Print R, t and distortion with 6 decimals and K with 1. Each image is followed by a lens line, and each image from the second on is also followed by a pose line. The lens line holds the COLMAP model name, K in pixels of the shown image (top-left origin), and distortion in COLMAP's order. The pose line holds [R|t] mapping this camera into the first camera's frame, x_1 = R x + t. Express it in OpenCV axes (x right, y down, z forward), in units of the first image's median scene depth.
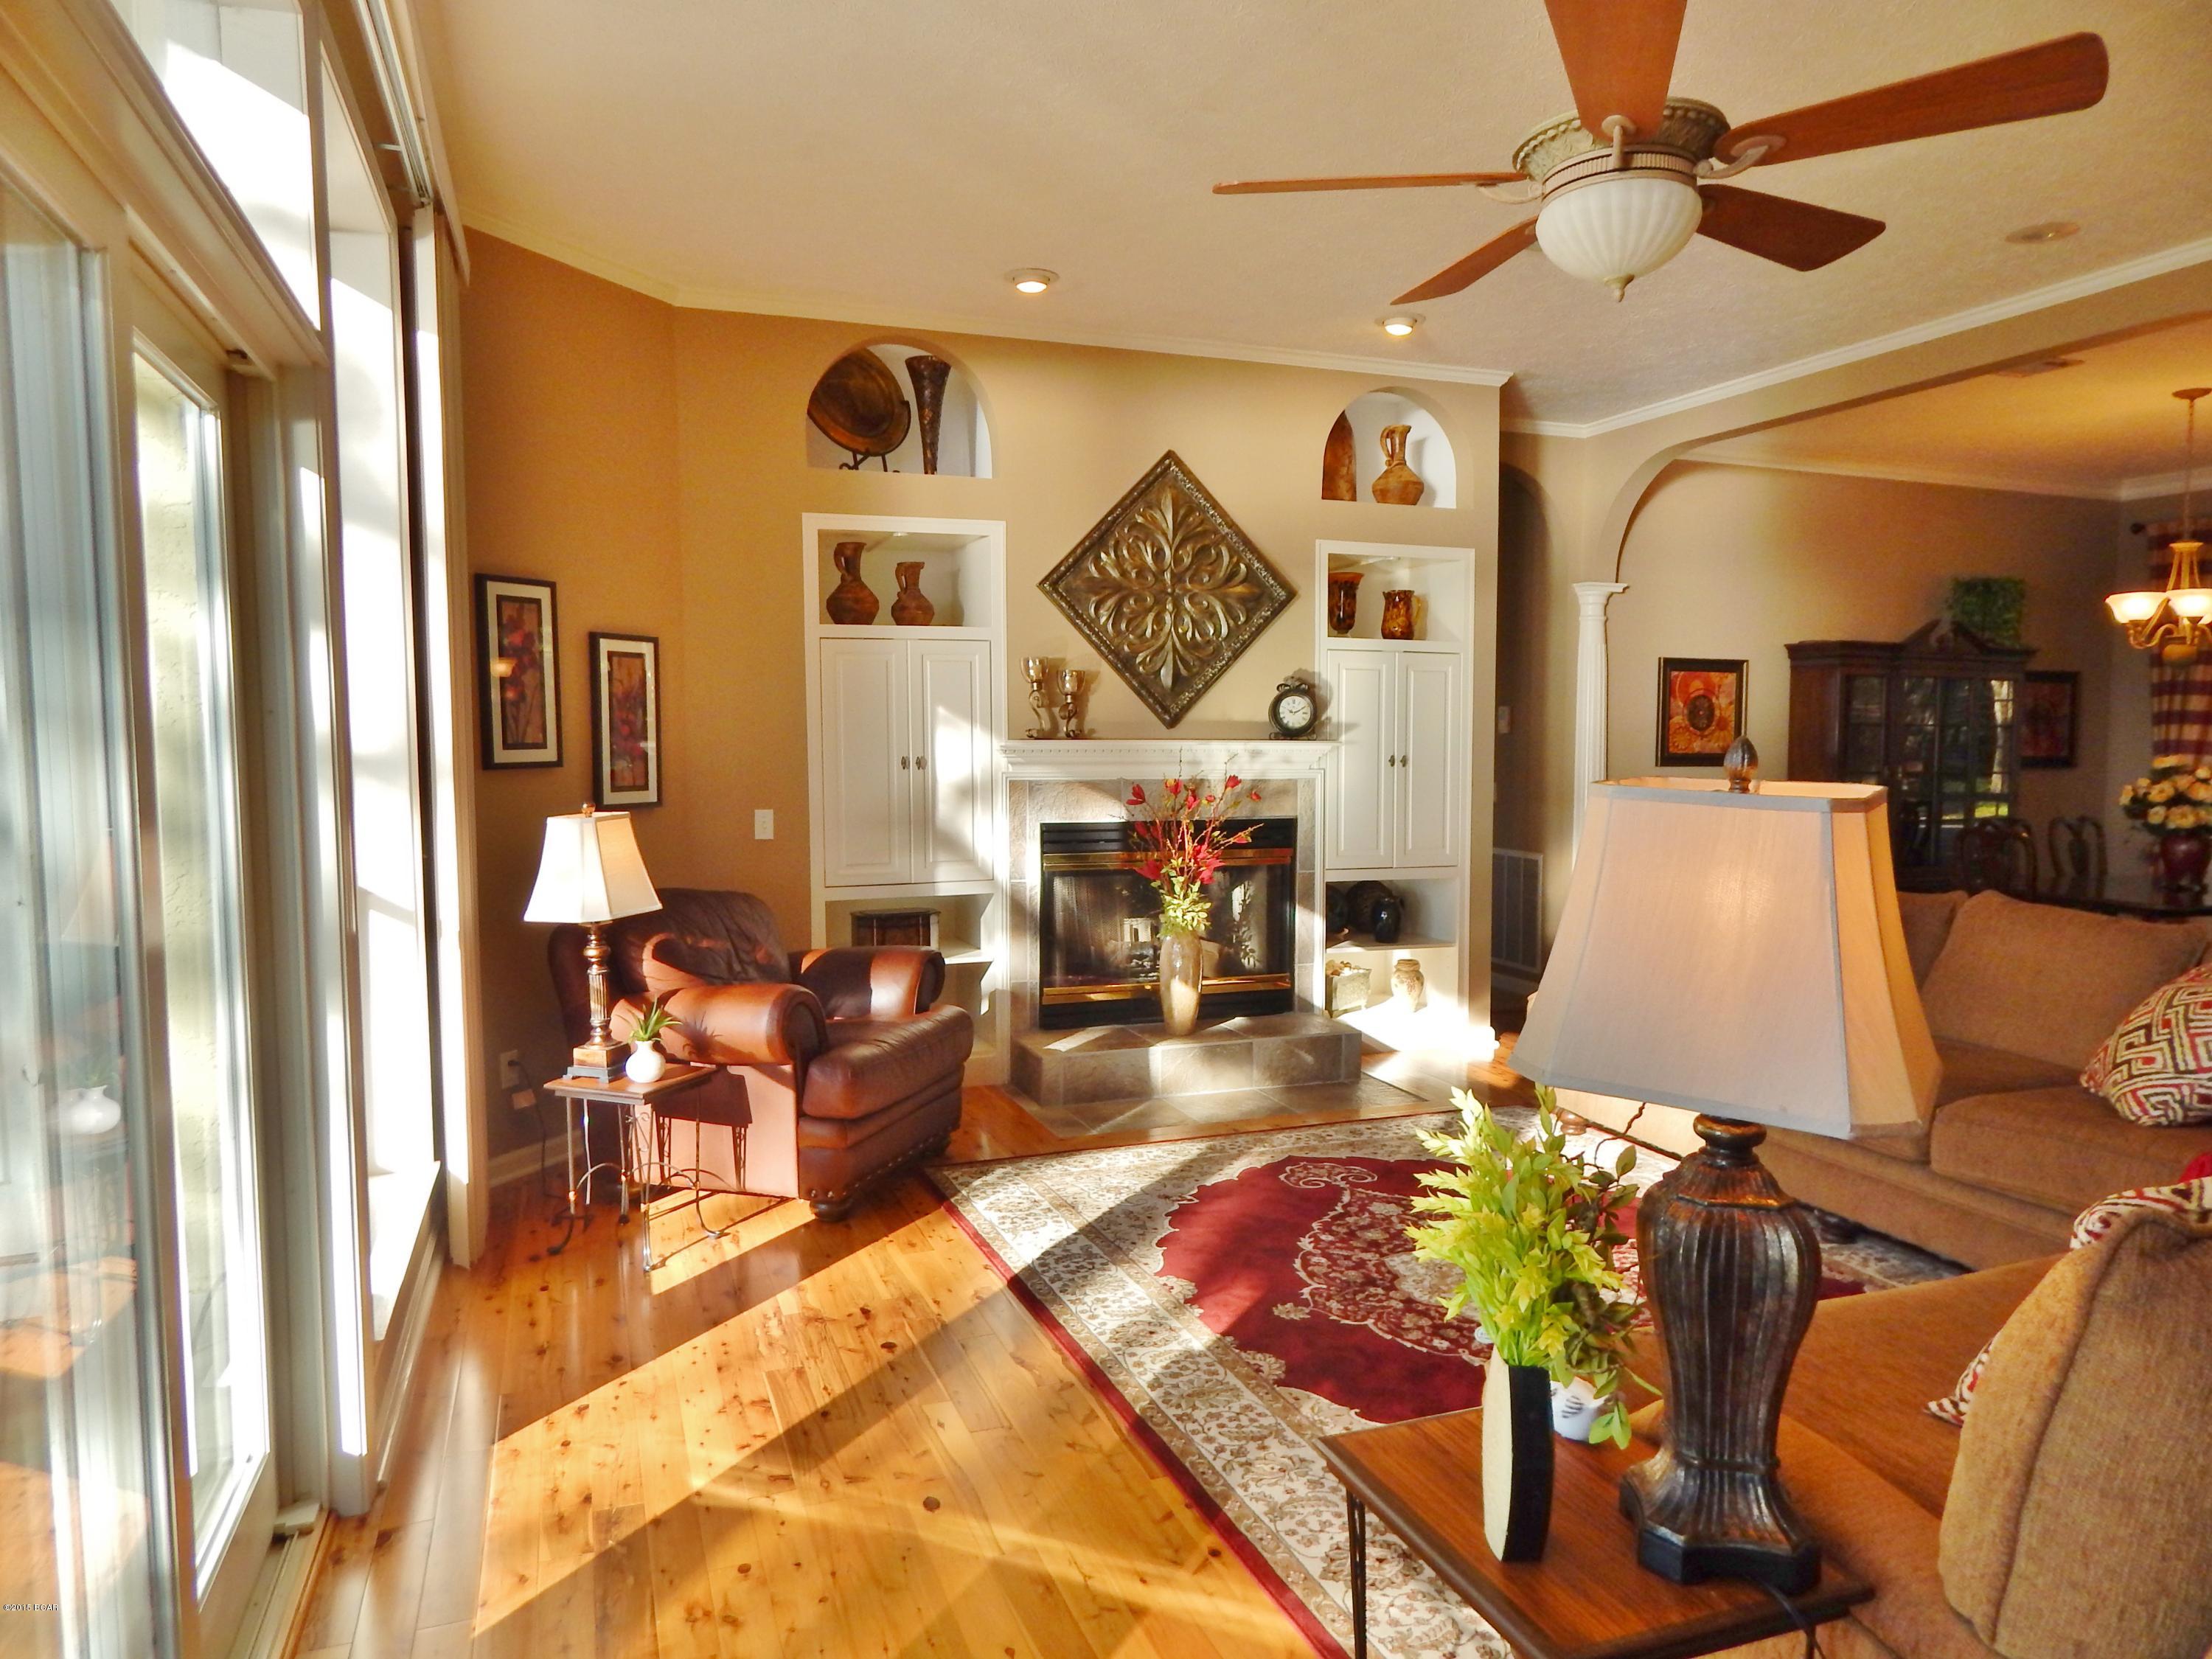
lens RADIAL K [[1462.0, 0, 1113.8], [0, 1462.0, 833.8], [0, 0, 1]] dist [0.000936, -0.005760]
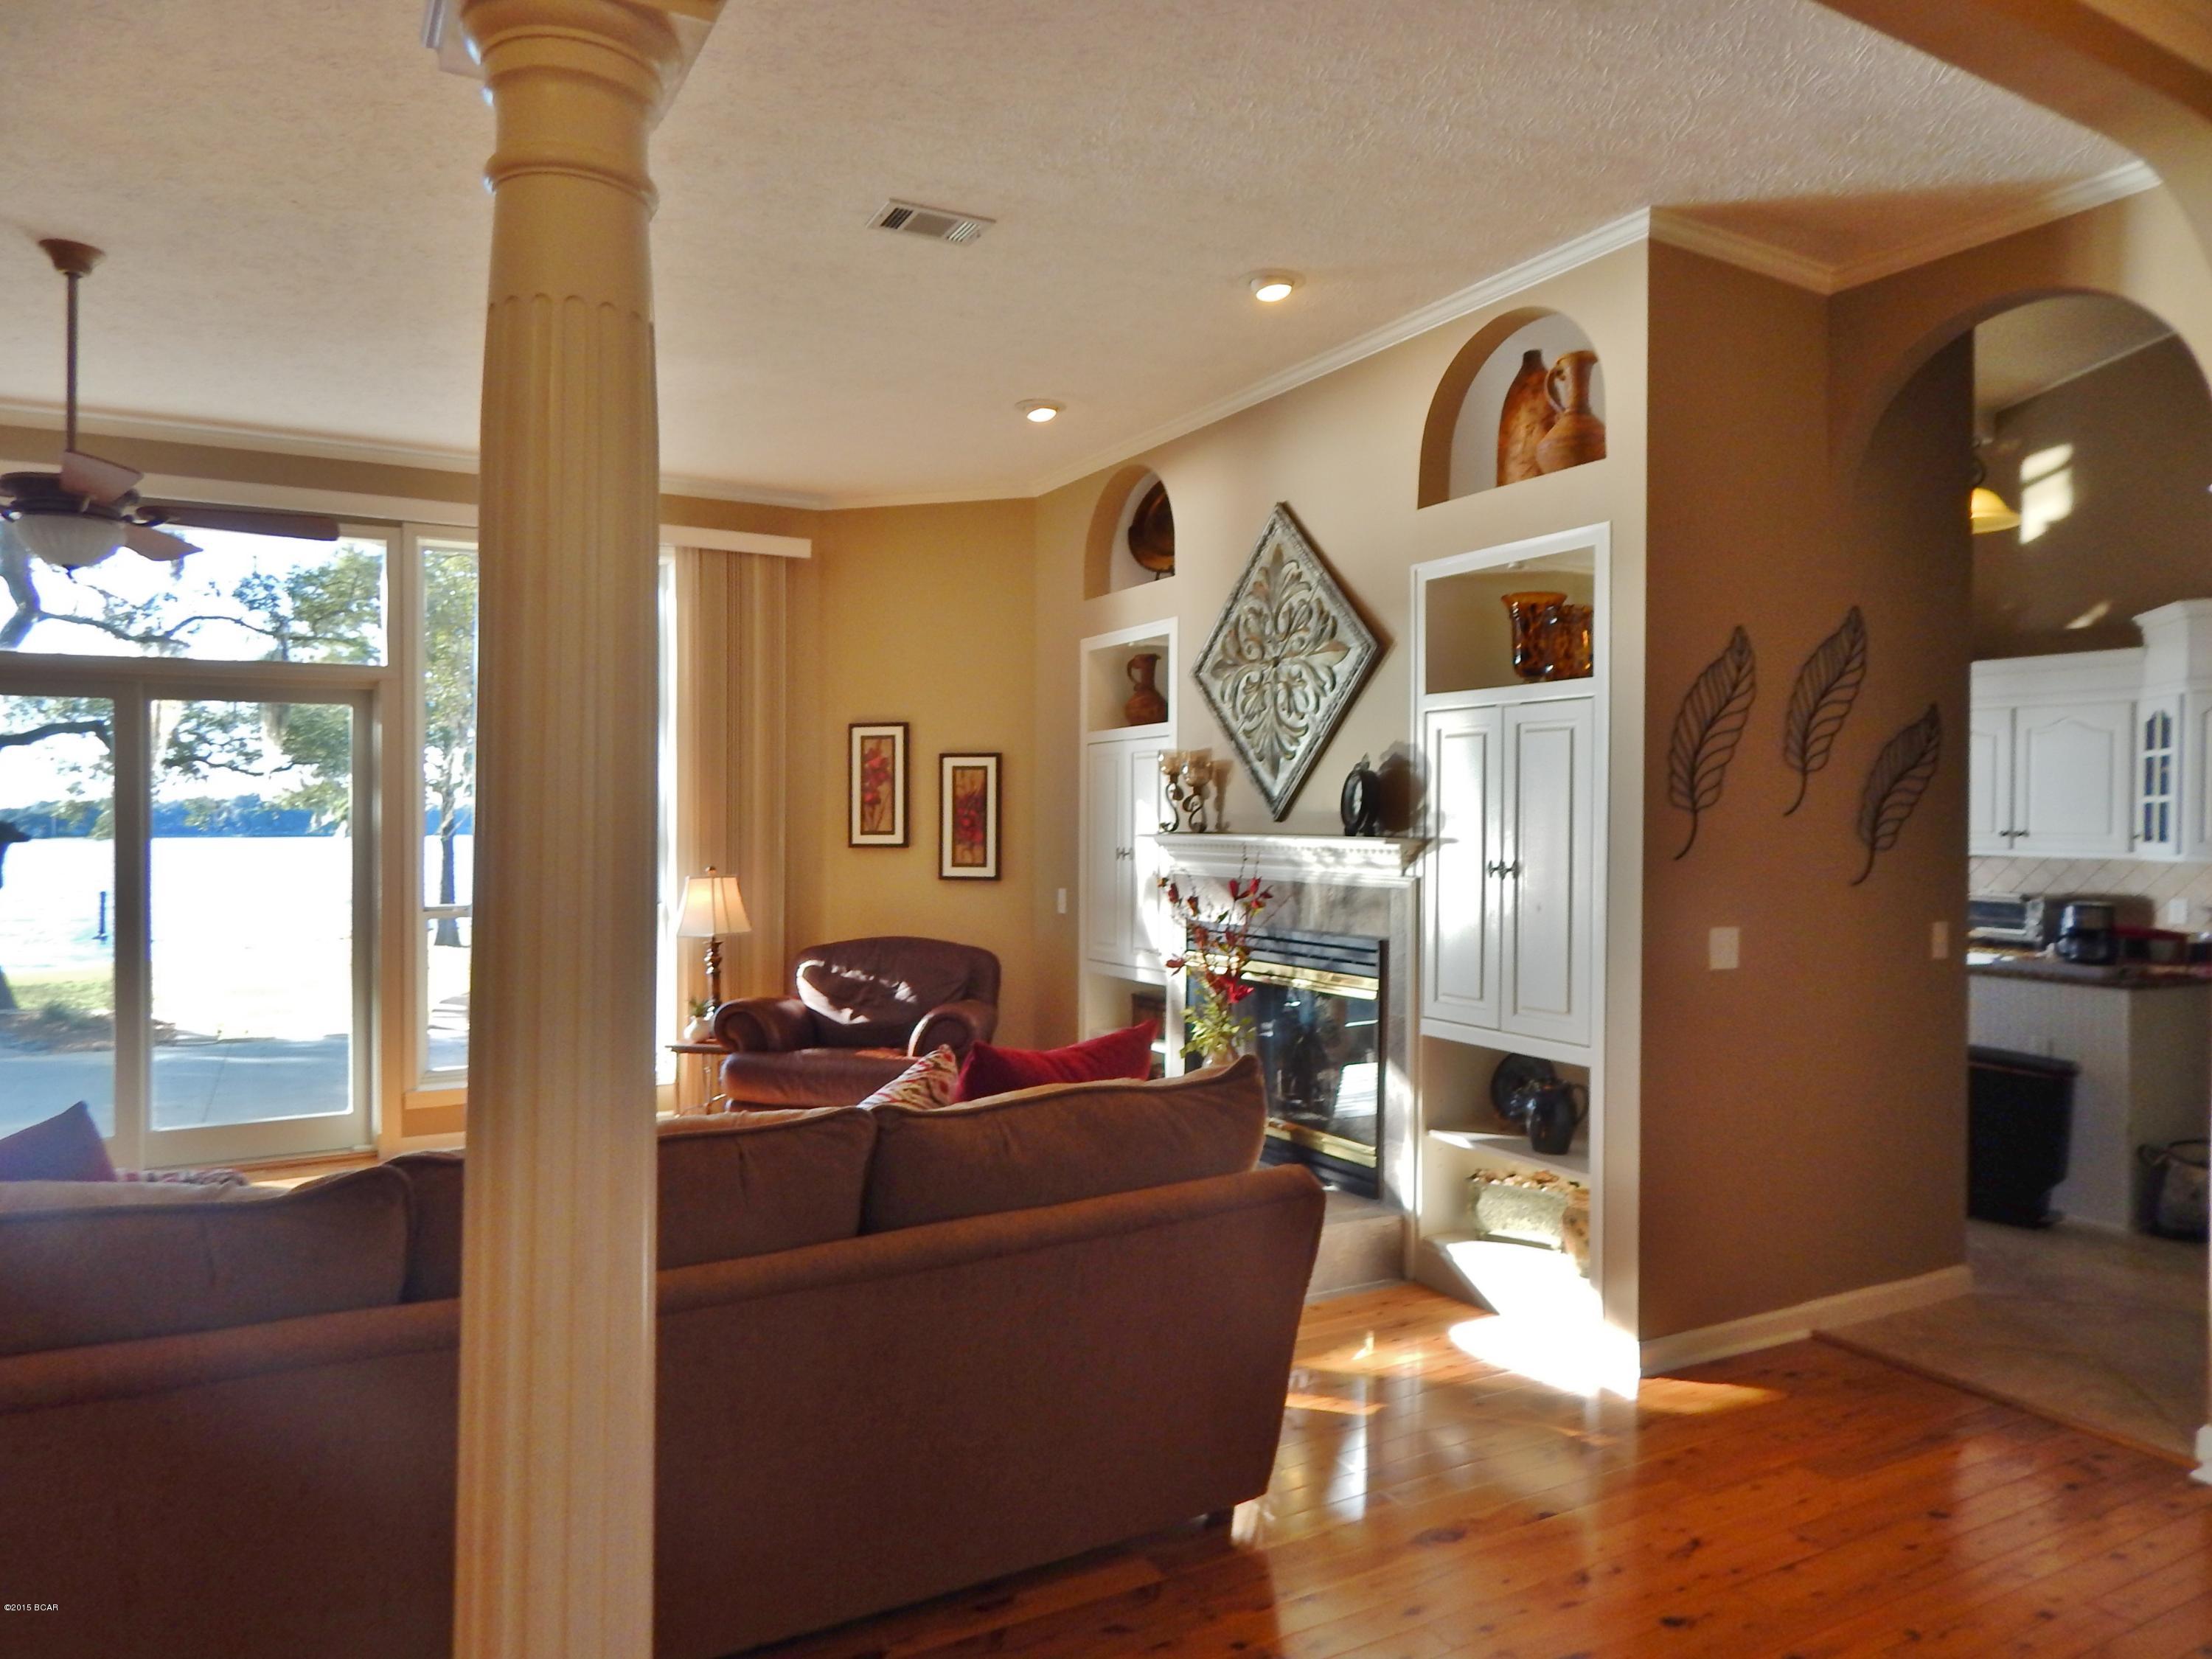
lens RADIAL K [[1462.0, 0, 1103.1], [0, 1462.0, 812.4], [0, 0, 1]] dist [0.000936, -0.005760]
pose [[0.161797, -0.008742, -0.986785, 0.861804], [-0.074367, 0.997009, -0.021026, -0.051222], [0.984018, 0.076786, 0.160663, 0.756131]]
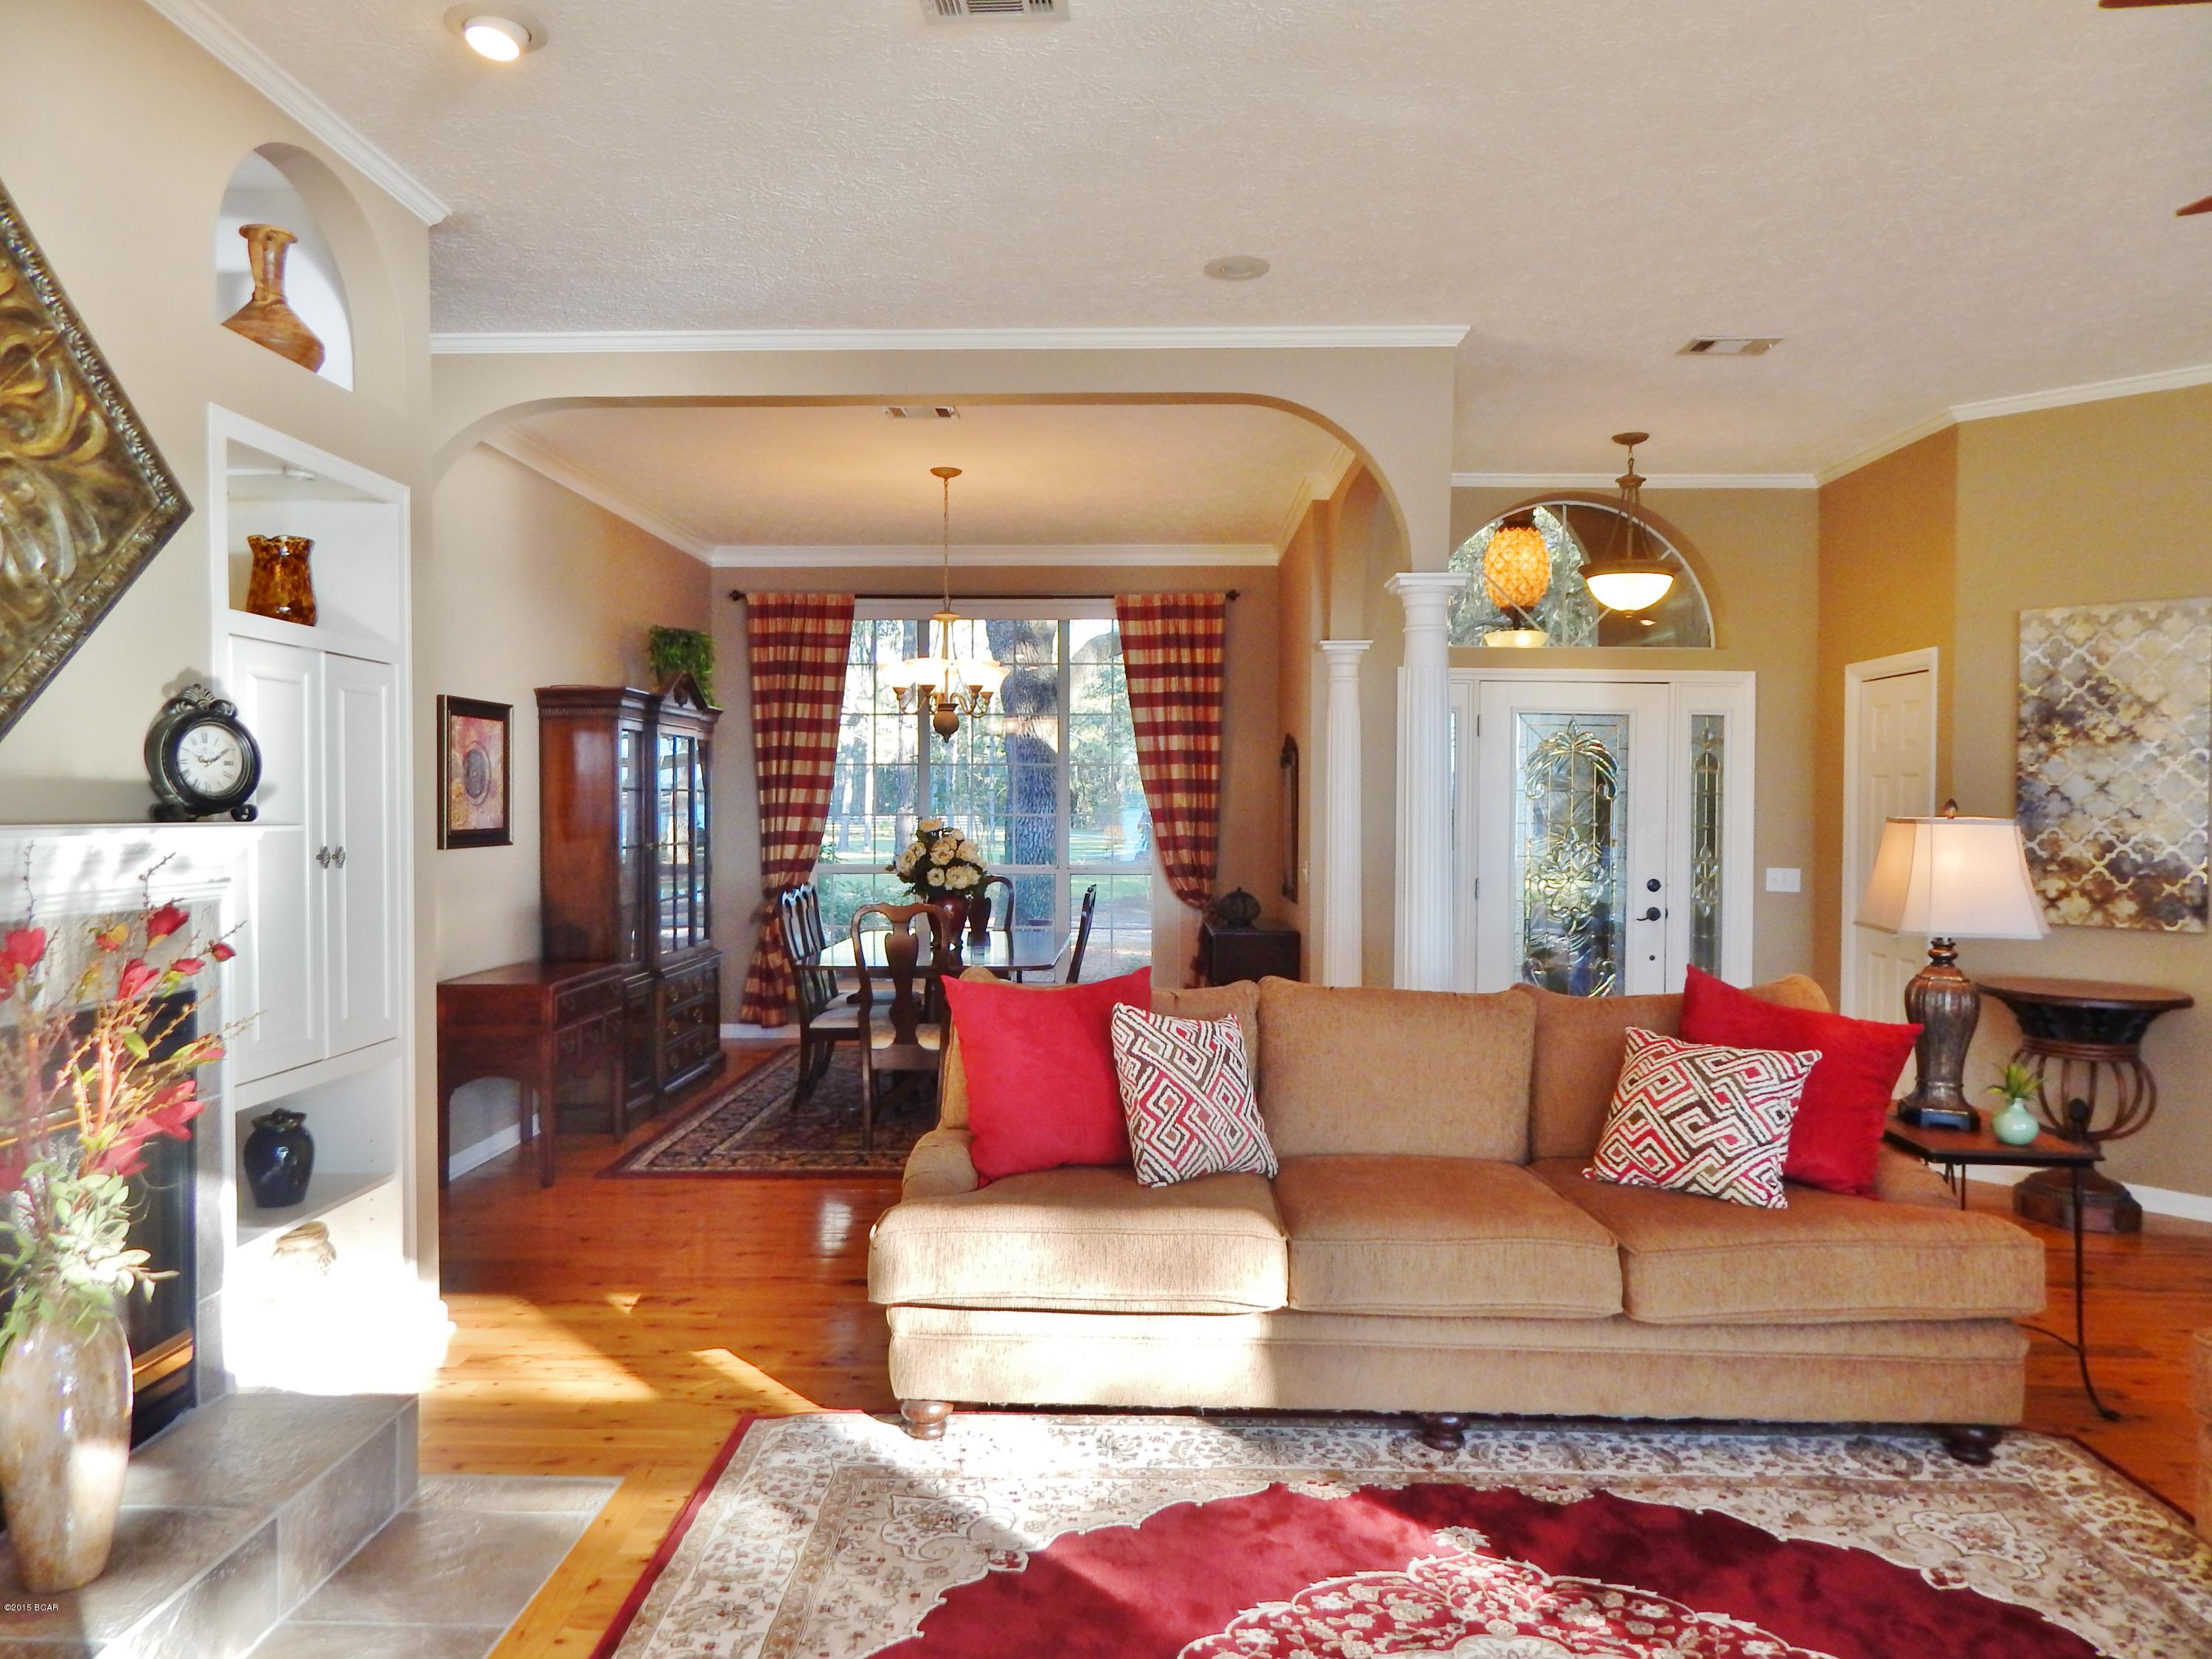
lens RADIAL K [[1462.0, 0, 1094.4], [0, 1462.0, 828.0], [0, 0, 1]] dist [0.000936, -0.005760]
pose [[0.375242, -0.019367, 0.926724, -0.203377], [0.062371, 0.998043, -0.004397, -0.042918], [-0.924826, 0.059450, 0.375716, 0.573420]]
